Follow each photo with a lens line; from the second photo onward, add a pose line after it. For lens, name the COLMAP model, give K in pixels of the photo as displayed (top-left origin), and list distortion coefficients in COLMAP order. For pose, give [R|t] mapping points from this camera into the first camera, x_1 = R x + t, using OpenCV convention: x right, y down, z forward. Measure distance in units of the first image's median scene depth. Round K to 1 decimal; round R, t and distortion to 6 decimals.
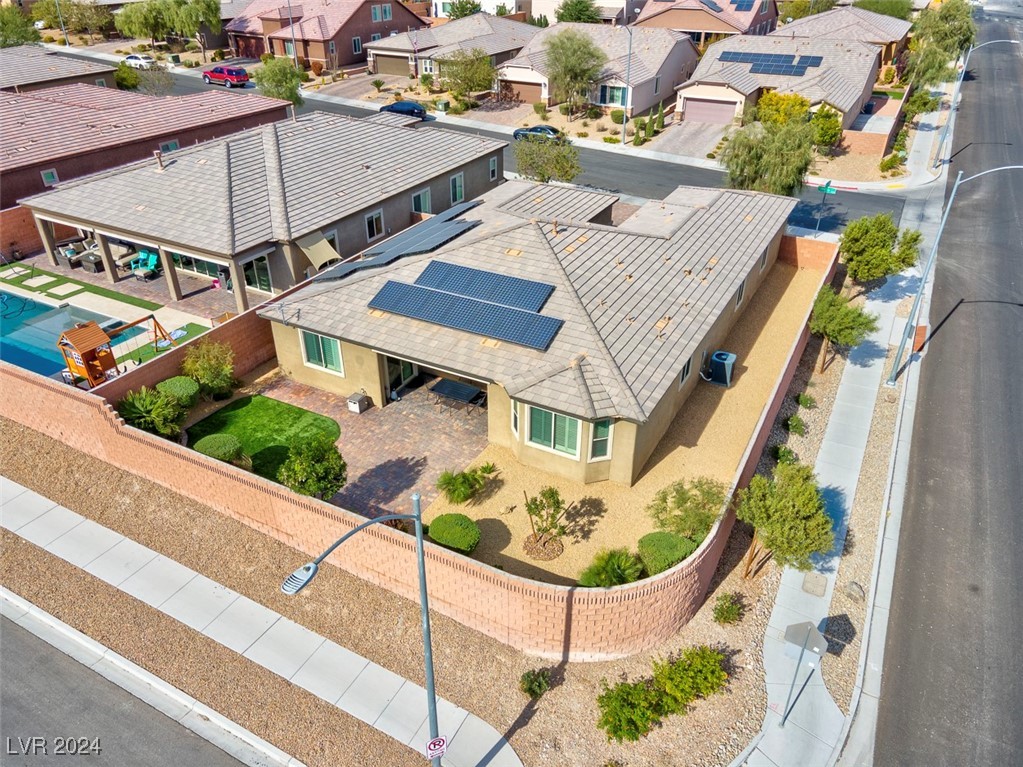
lens RADIAL K [[747.8, 0, 514.1], [0, 747.8, 388.4], [0, 0, 1]] dist [0.026798, 0.026454]
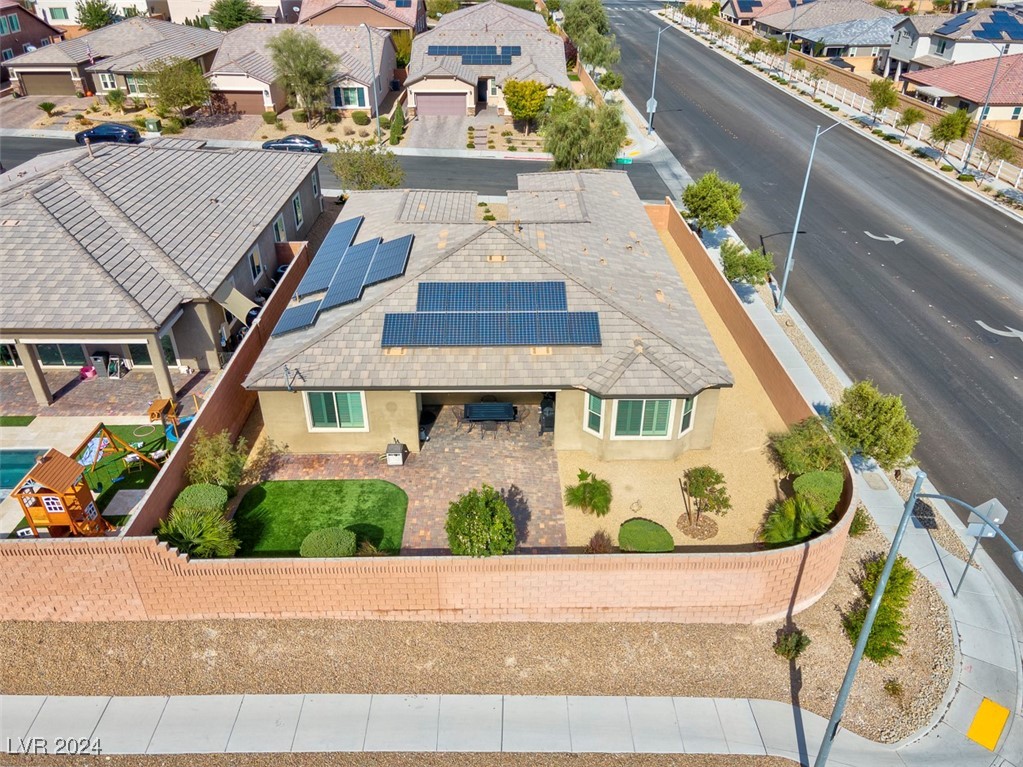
lens RADIAL K [[747.8, 0, 514.7], [0, 747.8, 388.6], [0, 0, 1]] dist [0.026798, 0.026454]
pose [[0.873820, -0.254032, 0.414616, -0.339449], [0.253203, 0.965672, 0.058024, -0.056205], [-0.415123, 0.054279, 0.908145, 0.100403]]
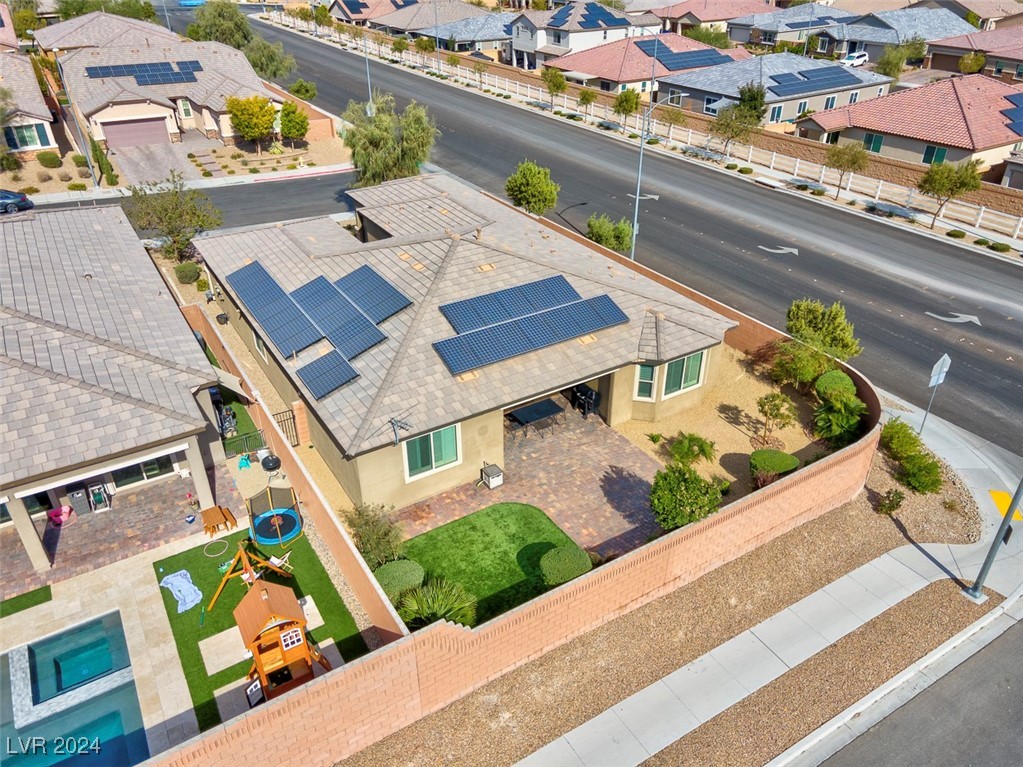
lens RADIAL K [[747.8, 0, 514.1], [0, 747.8, 384.8], [0, 0, 1]] dist [0.026798, 0.026454]
pose [[0.497372, -0.452861, 0.739958, -0.625324], [0.455296, 0.862296, 0.221700, -0.201454], [-0.738462, 0.226633, 0.635068, 0.310248]]
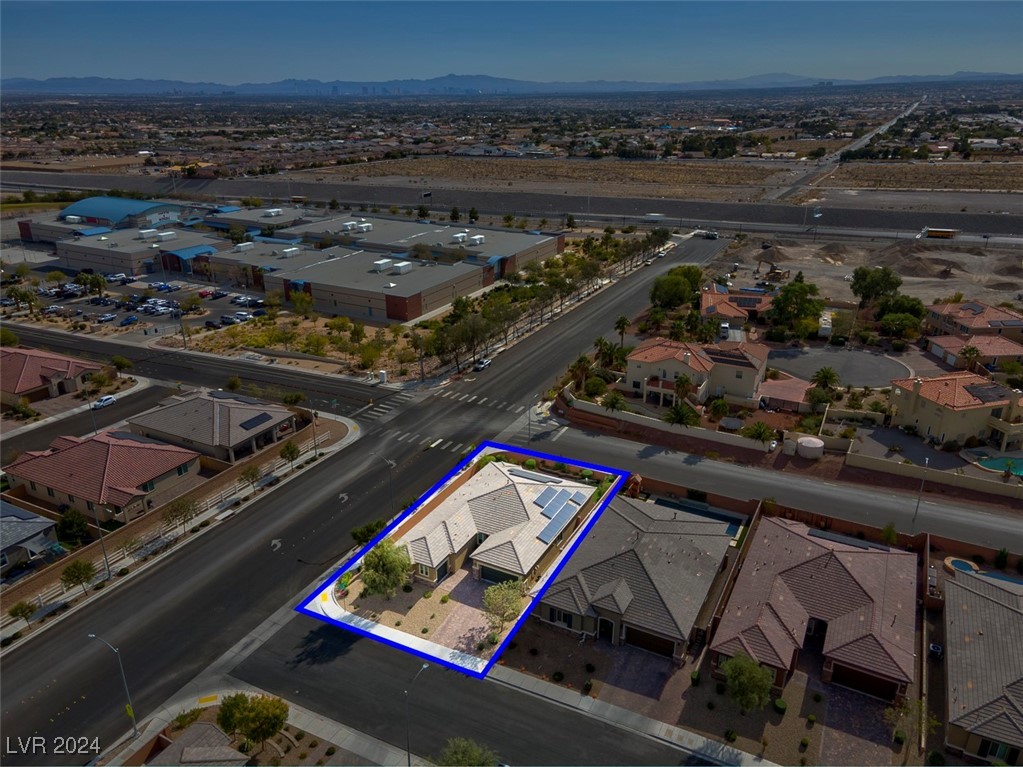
lens RADIAL K [[747.8, 0, 511.7], [0, 747.8, 382.4], [0, 0, 1]] dist [0.026798, 0.026454]
pose [[-0.999940, -0.001592, -0.010854, 0.063287], [-0.009610, 0.604290, 0.796706, -2.430804], [0.005290, 0.796763, -0.604269, 2.109236]]
